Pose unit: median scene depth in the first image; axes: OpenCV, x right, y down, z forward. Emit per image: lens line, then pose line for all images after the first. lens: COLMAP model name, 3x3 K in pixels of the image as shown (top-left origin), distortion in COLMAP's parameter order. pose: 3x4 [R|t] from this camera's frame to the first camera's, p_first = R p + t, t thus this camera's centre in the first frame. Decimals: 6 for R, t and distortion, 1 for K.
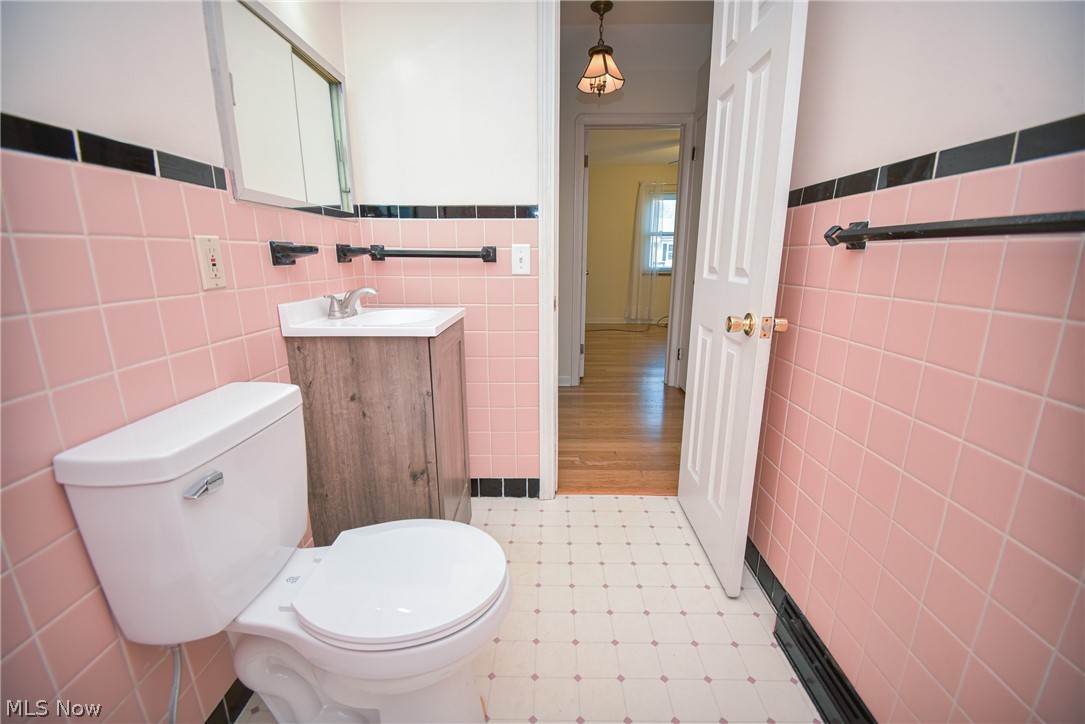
lens RADIAL K [[421.1, 0, 542.5], [0, 421.1, 362.0], [0, 0, 1]] dist [0.002020, -0.016226]
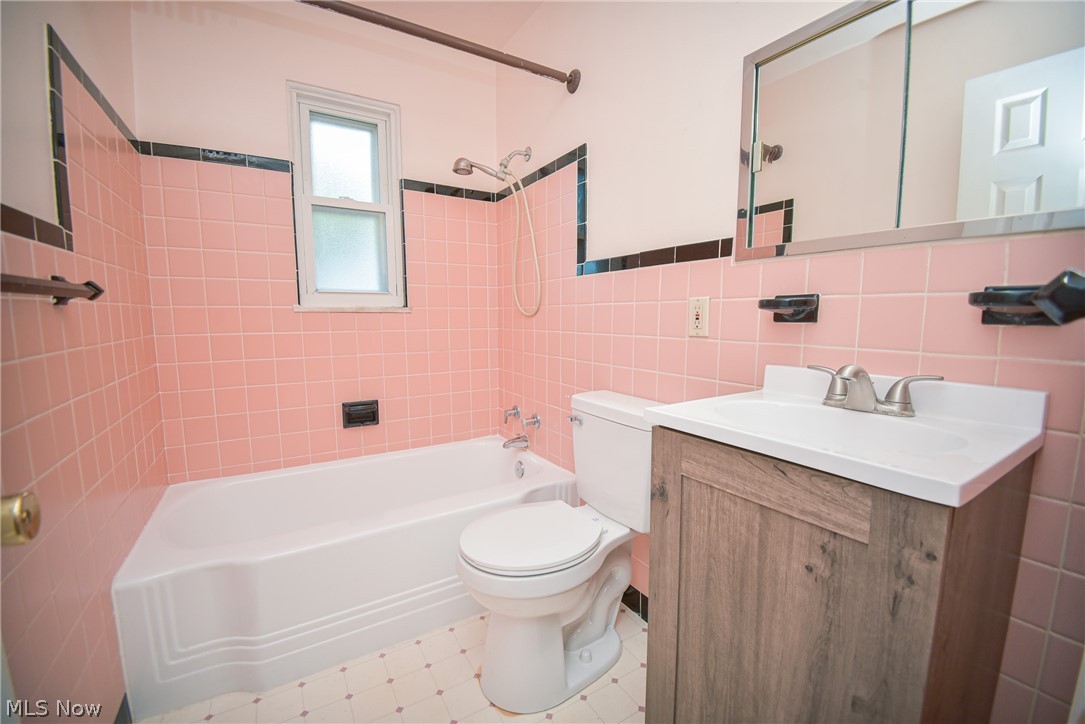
lens RADIAL K [[445.0, 0, 542.5], [0, 445.0, 362.0], [0, 0, 1]] dist [0.000335, -0.020013]
pose [[-0.839159, 0.057008, -0.540890, 0.368323], [-0.130610, 0.944269, 0.302156, -0.455311], [0.527971, 0.324202, -0.784946, 1.855800]]
